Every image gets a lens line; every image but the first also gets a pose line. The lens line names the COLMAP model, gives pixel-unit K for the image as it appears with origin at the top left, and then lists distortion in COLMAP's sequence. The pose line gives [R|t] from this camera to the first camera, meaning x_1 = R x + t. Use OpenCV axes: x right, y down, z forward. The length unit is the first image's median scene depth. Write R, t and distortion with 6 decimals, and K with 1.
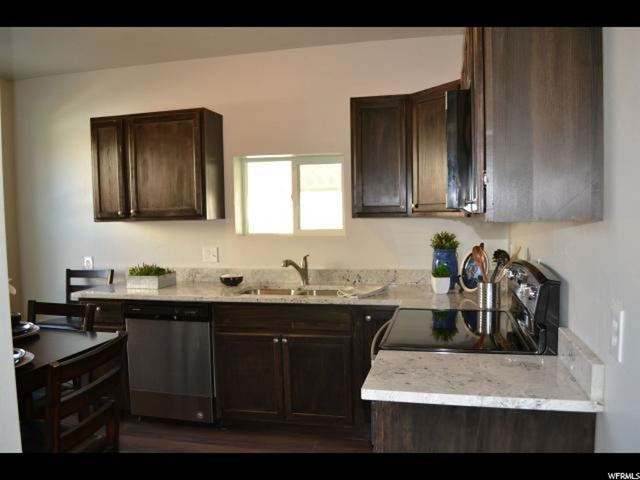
lens RADIAL K [[517.0, 0, 320.0], [0, 517.0, 240.0], [0, 0, 1]] dist [-0.076974, 0.009459]
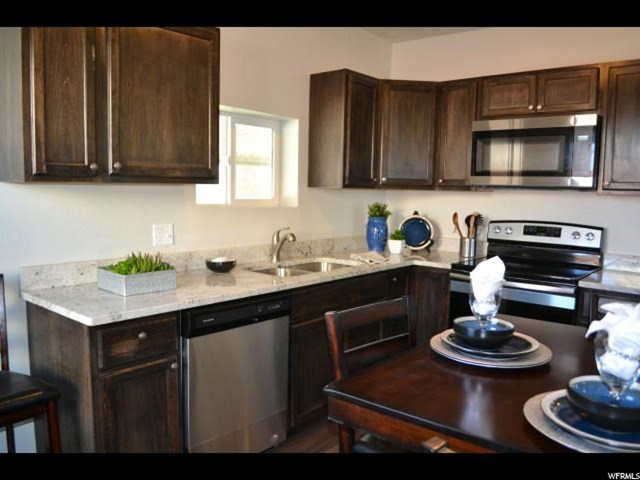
lens RADIAL K [[517.0, 0, 320.0], [0, 517.0, 240.0], [0, 0, 1]] dist [-0.076974, 0.009459]
pose [[0.444880, -0.059302, 0.893625, -0.802398], [0.020496, 0.998218, 0.056040, 0.000800], [-0.895356, -0.006616, 0.445303, 0.541713]]
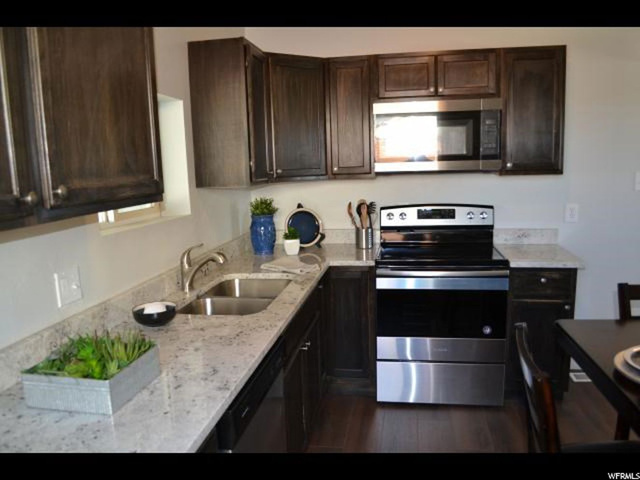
lens RADIAL K [[517.0, 0, 320.0], [0, 517.0, 240.0], [0, 0, 1]] dist [-0.076974, 0.009459]
pose [[-0.073870, -0.127264, 0.989114, -0.711429], [0.090804, 0.986846, 0.133754, -0.054487], [-0.993125, 0.099696, -0.061342, 0.875219]]
